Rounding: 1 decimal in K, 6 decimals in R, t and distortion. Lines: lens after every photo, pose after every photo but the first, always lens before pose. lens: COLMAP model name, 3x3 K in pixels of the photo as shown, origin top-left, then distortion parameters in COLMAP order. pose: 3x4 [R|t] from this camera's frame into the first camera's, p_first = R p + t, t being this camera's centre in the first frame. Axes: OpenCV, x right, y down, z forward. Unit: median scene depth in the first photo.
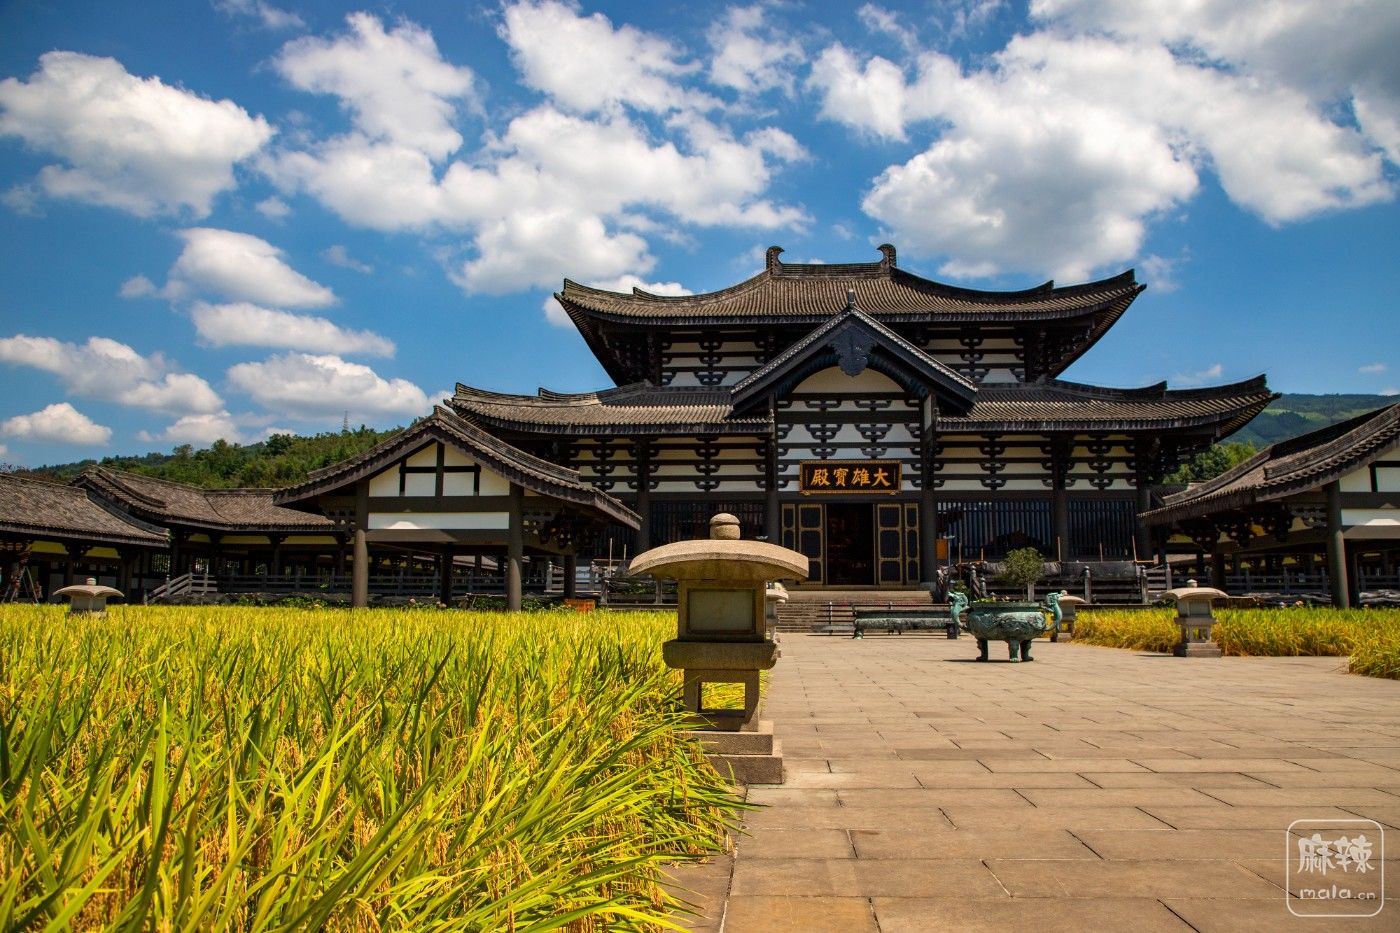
lens RADIAL K [[984.3, 0, 700.0], [0, 984.3, 466.5], [0, 0, 1]] dist [-0.065916, 0.007971]
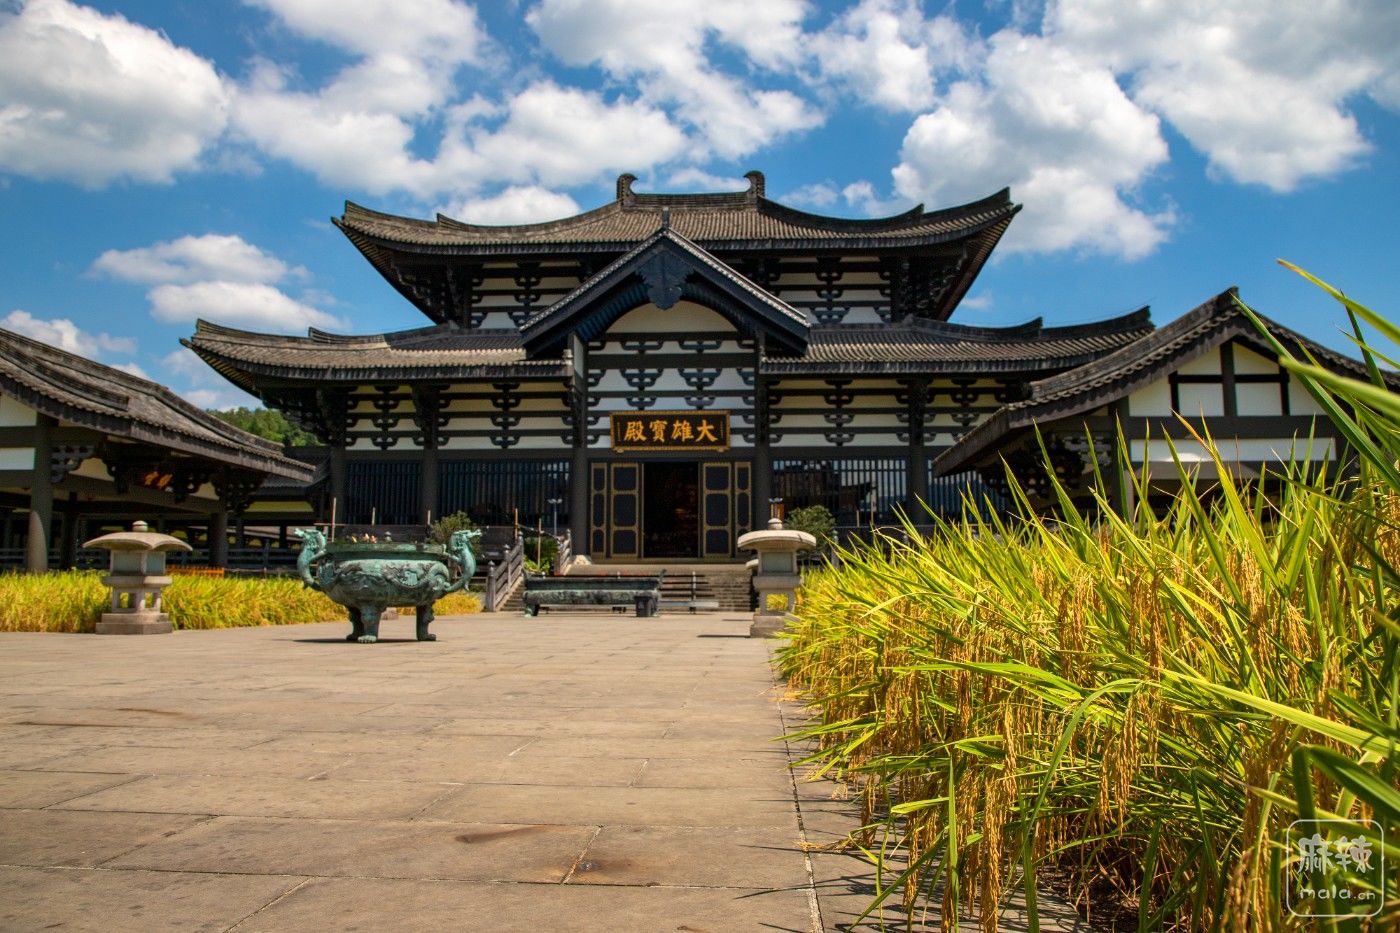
lens RADIAL K [[1026.9, 0, 700.0], [0, 1026.9, 466.5], [0, 0, 1]] dist [-0.072138, 0.004304]
pose [[0.999773, -0.001735, 0.021227, 0.157618], [0.001333, 0.999819, 0.018954, 0.024377], [-0.021256, -0.018921, 0.999595, 0.111767]]
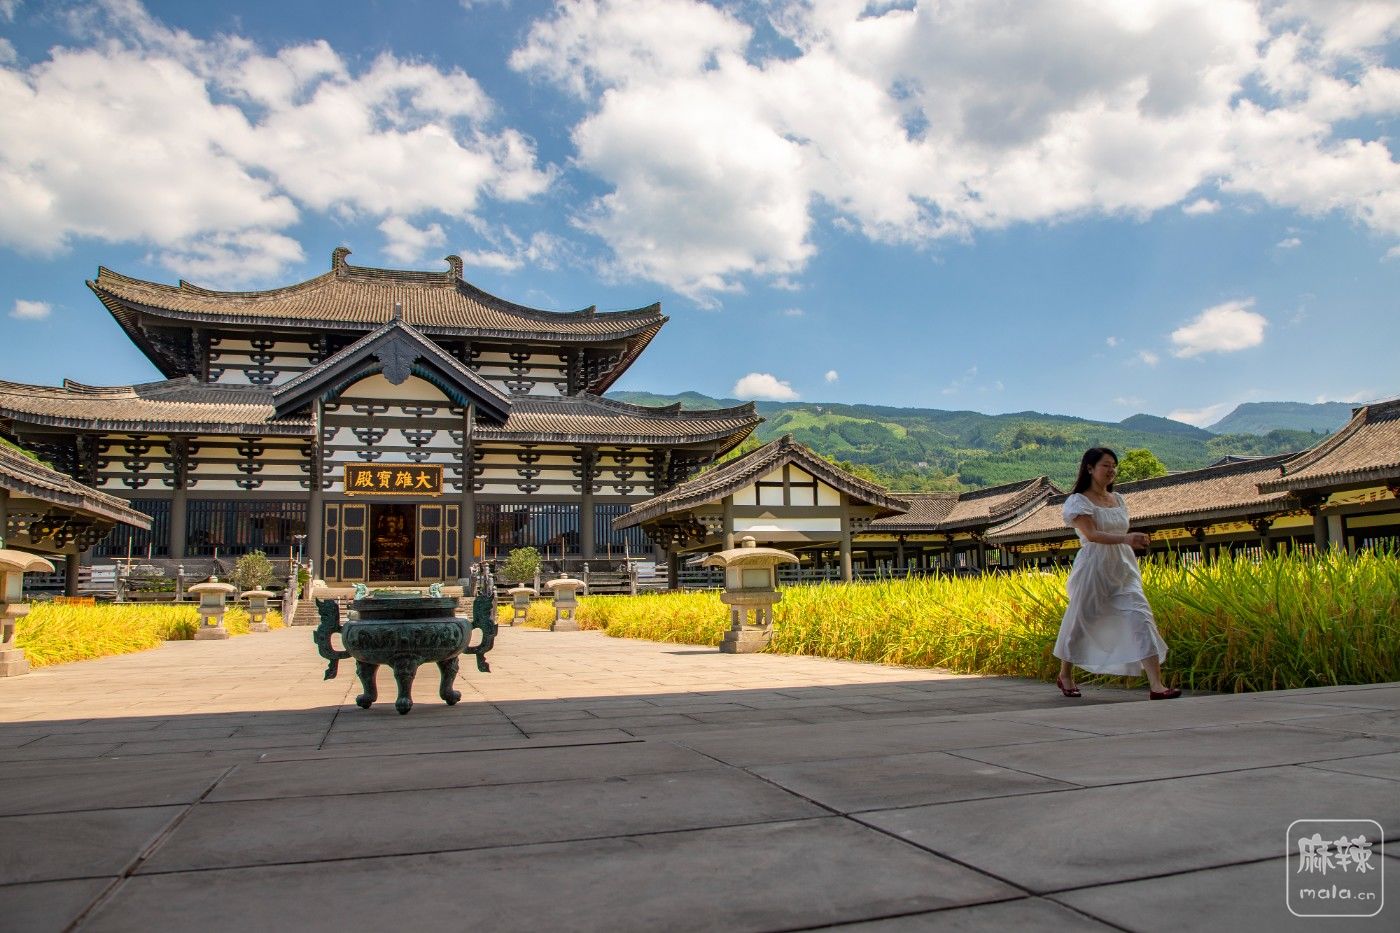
lens RADIAL K [[1012.2, 0, 700.0], [0, 1012.2, 466.5], [0, 0, 1]] dist [-0.070717, 0.037791]
pose [[0.930077, 0.025241, 0.366495, 0.061509], [-0.027103, 0.999633, -0.000066, -0.011708], [-0.366362, -0.009872, 0.930420, -0.123569]]
